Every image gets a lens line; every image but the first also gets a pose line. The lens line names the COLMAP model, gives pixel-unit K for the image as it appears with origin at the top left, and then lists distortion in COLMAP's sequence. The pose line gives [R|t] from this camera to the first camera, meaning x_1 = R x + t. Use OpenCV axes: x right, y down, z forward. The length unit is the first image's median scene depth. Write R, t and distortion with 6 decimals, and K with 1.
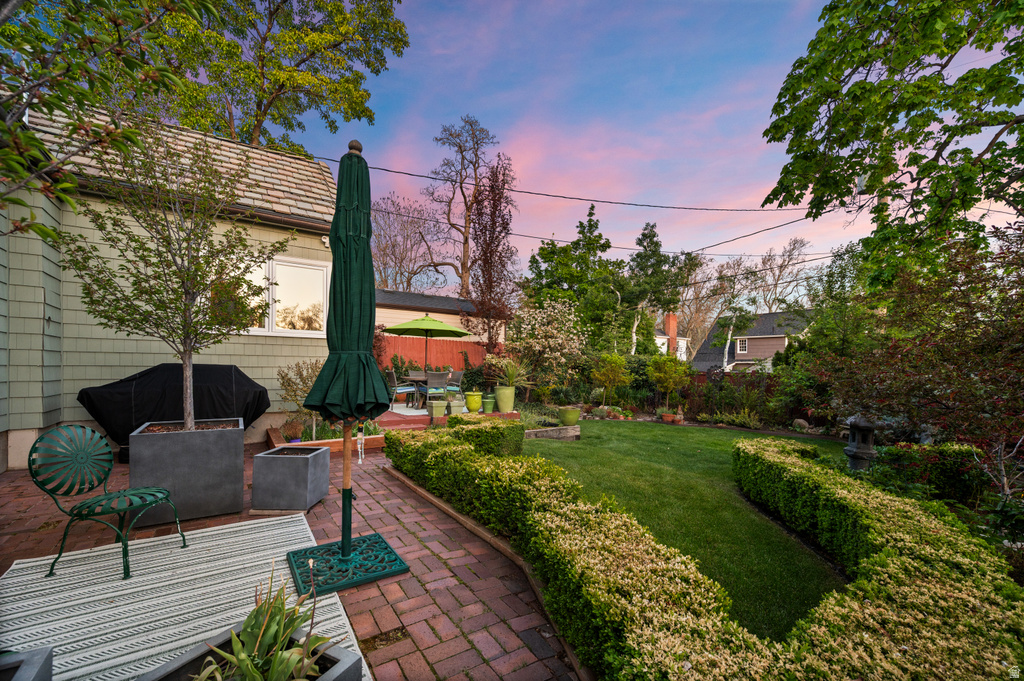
lens RADIAL K [[407.2, 0, 492.2], [0, 407.2, 376.2], [0, 0, 1]] dist [-0.000344, 0.000056]
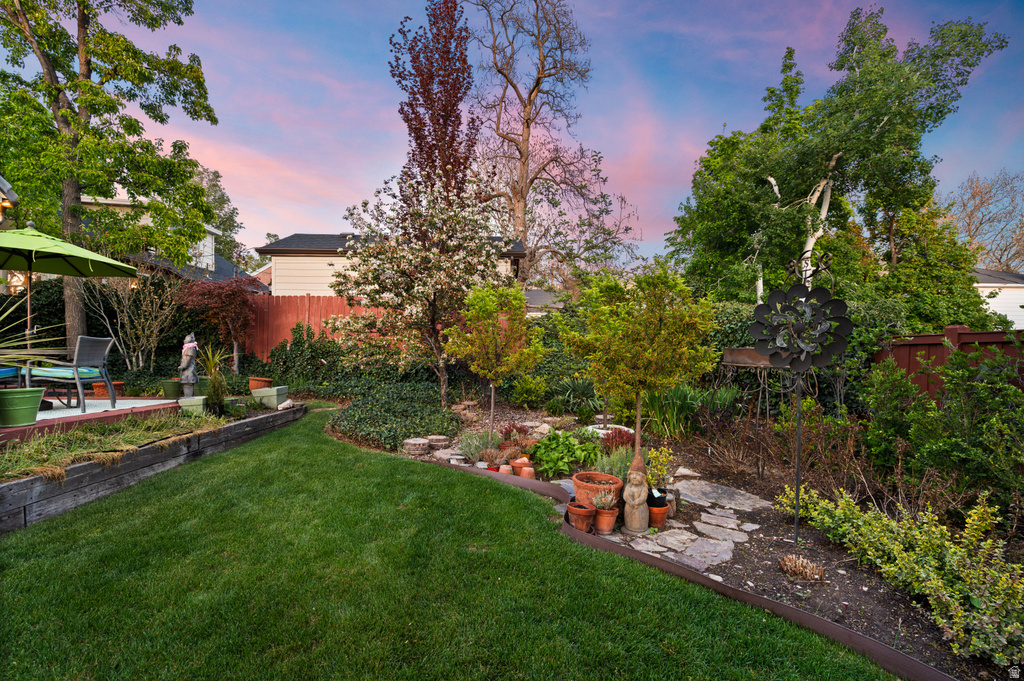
lens RADIAL K [[441.1, 0, 509.0], [0, 441.1, 349.5], [0, 0, 1]] dist [0.002996, 0.000350]
pose [[0.859839, -0.012951, -0.510401, 0.294645], [-0.000053, 0.999676, -0.025456, 0.004908], [0.510565, 0.021916, 0.859560, 0.394947]]
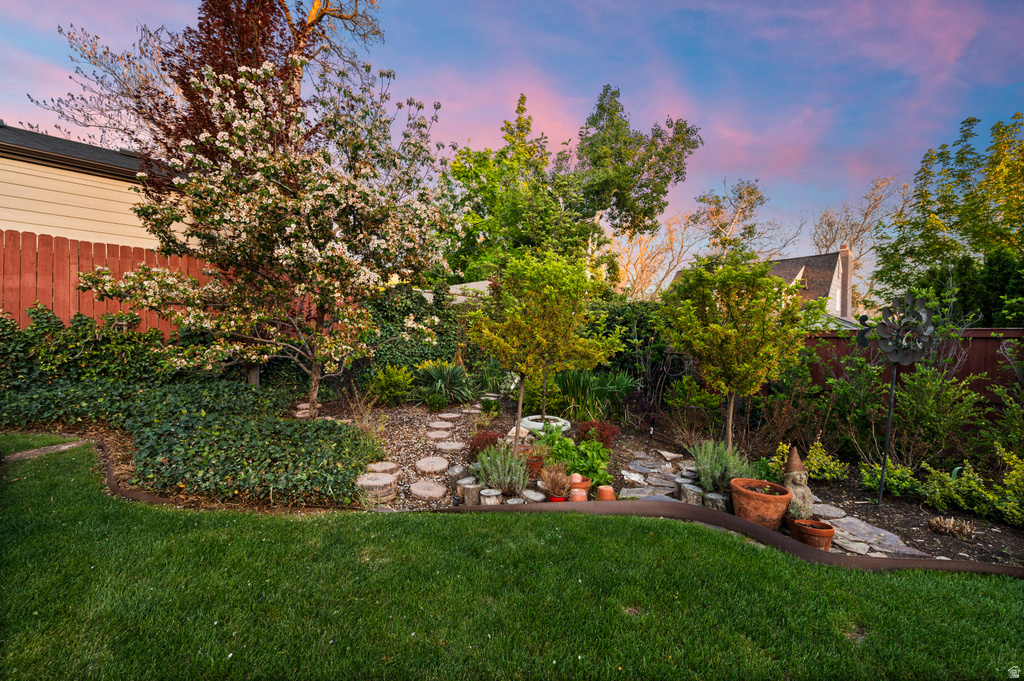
lens RADIAL K [[407.2, 0, 505.1], [0, 407.2, 342.3], [0, 0, 1]] dist [-0.000344, 0.000056]
pose [[0.985664, -0.002948, 0.168695, 0.132811], [0.004228, 0.999965, -0.007227, 0.003319], [-0.168668, 0.007837, 0.985642, 0.438246]]
